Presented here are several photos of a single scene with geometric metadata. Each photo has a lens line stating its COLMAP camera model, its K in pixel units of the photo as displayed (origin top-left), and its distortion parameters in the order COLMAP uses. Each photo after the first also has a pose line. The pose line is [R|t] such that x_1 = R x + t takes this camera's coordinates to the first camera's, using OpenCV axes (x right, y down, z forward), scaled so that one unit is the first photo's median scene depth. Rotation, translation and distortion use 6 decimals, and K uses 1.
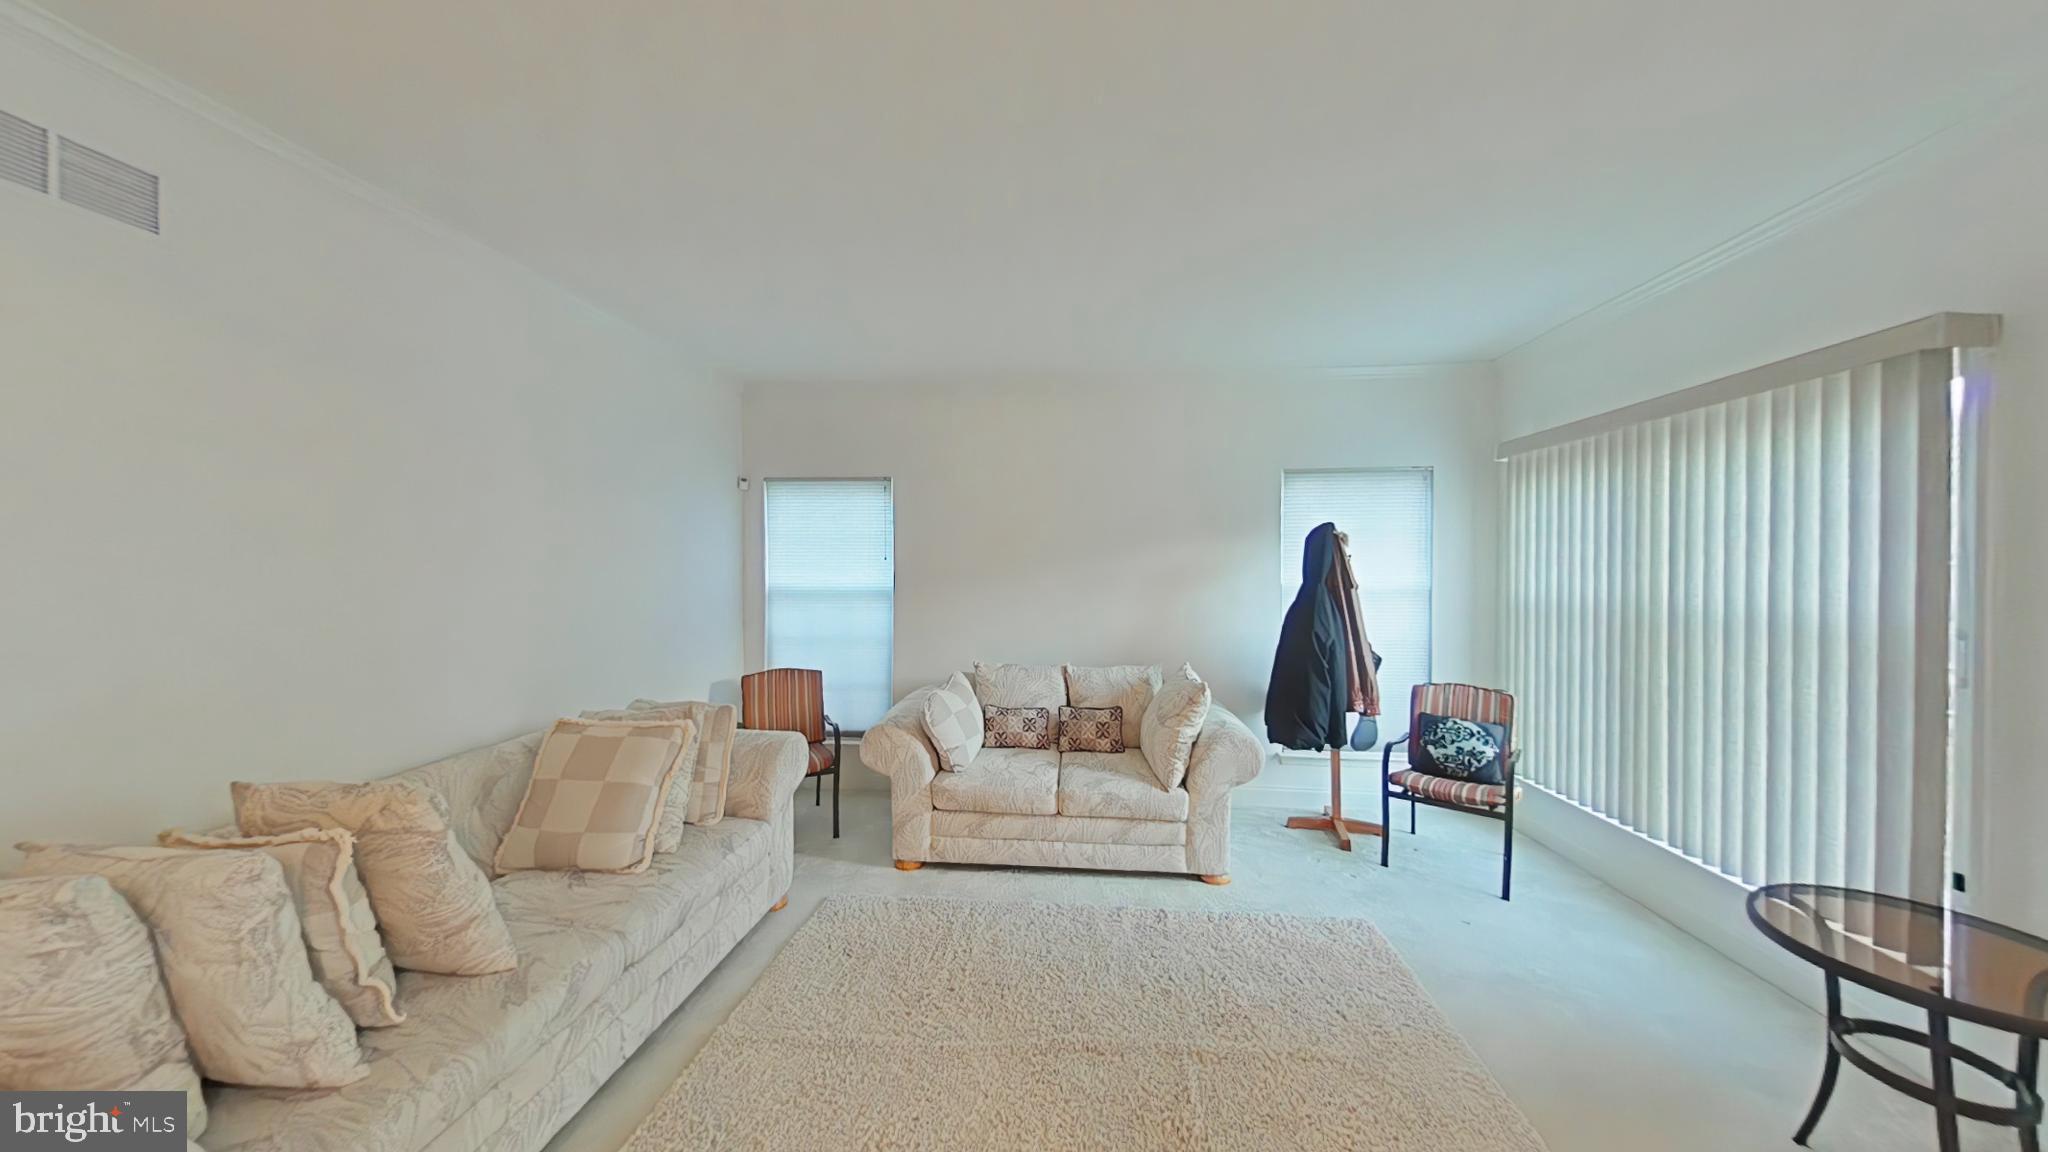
lens RADIAL K [[650.2, 0, 1024.0], [0, 650.2, 576.0], [0, 0, 1]] dist [-0.000194, 0.000097]
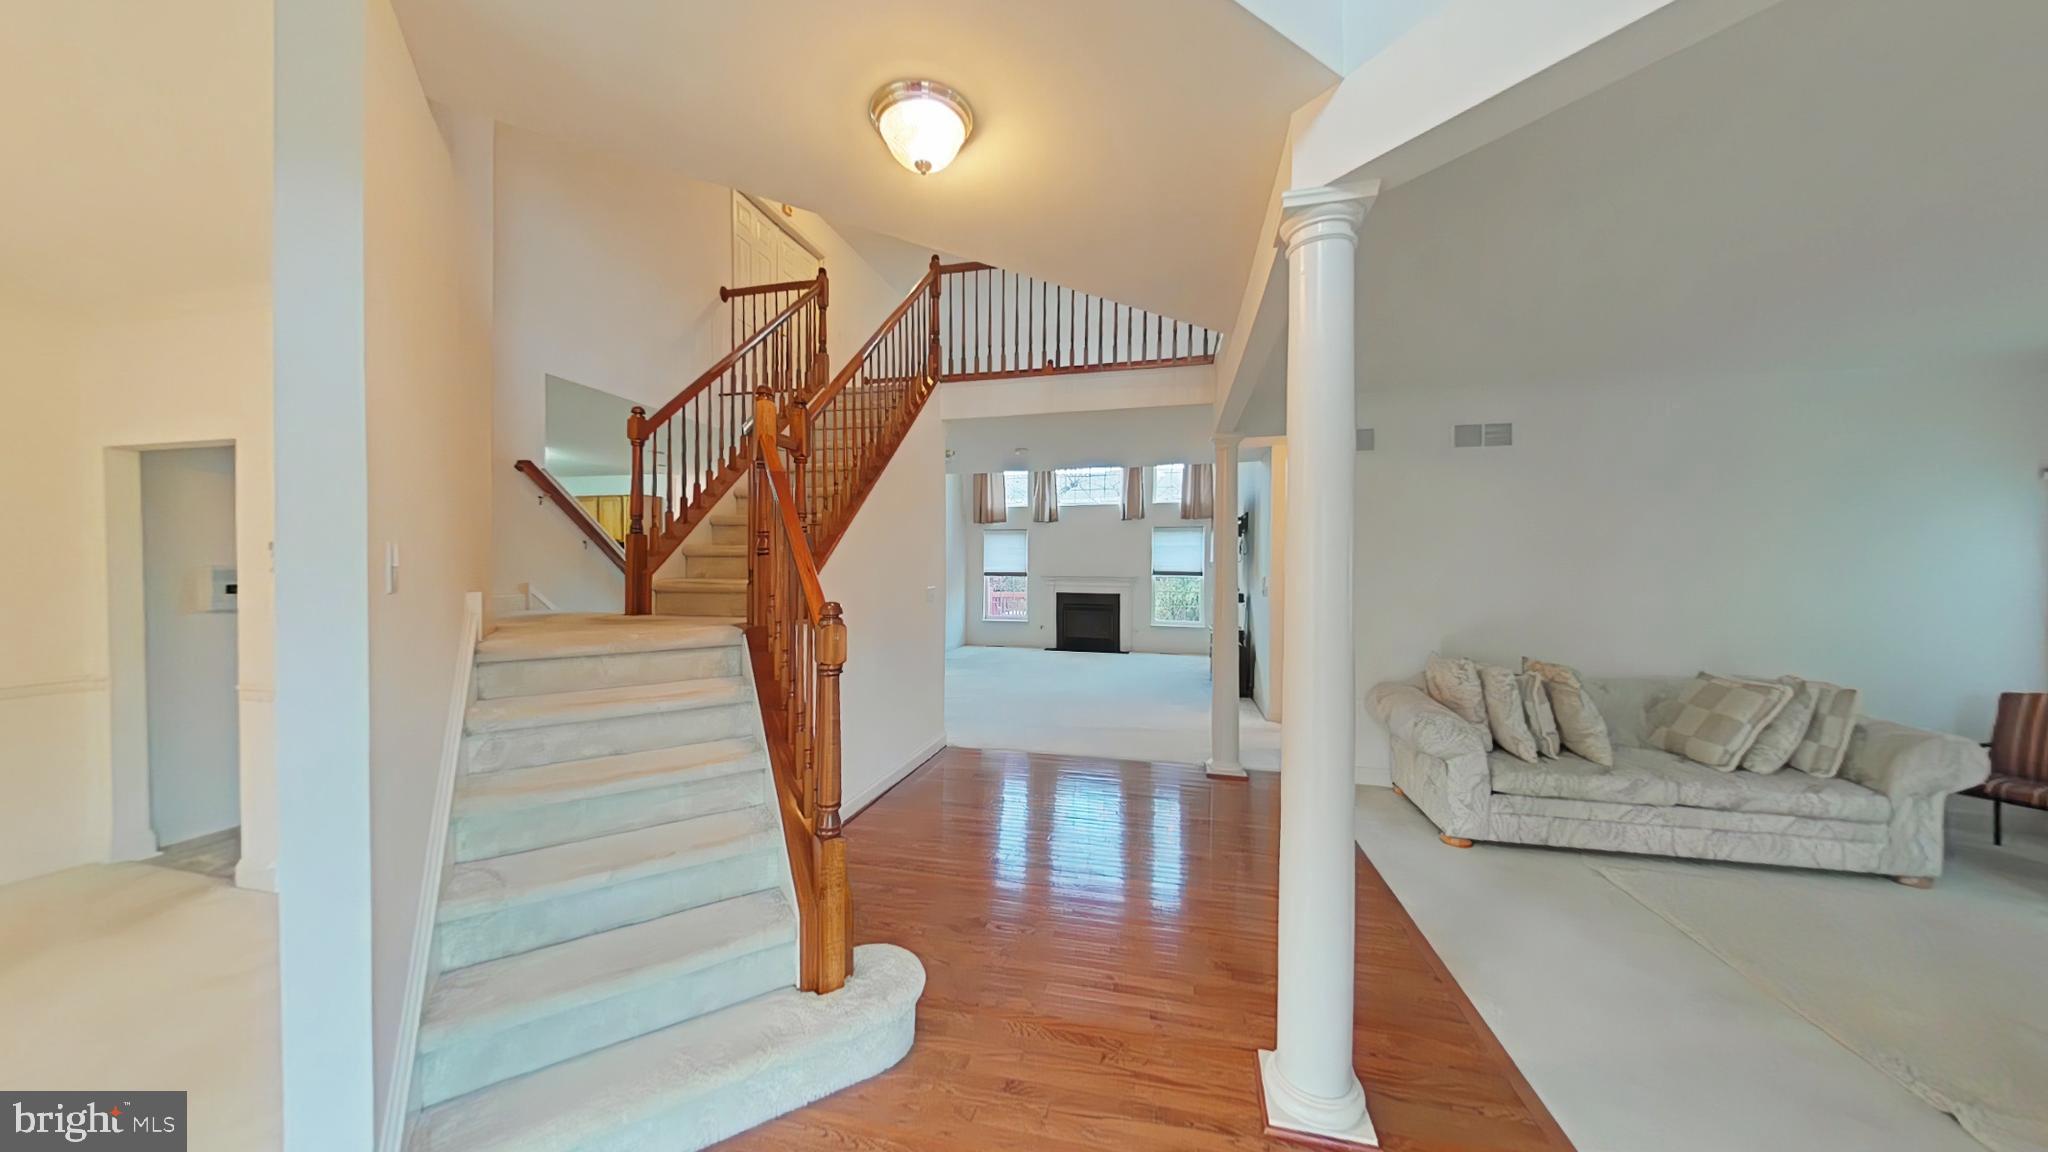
lens RADIAL K [[650.2, 0, 1024.0], [0, 650.2, 576.0], [0, 0, 1]] dist [-0.000194, 0.000097]
pose [[-0.115214, 0.019955, -0.993140, 1.505889], [-0.021093, 0.999524, 0.022530, -0.008381], [0.993117, 0.023544, -0.114738, -0.641507]]
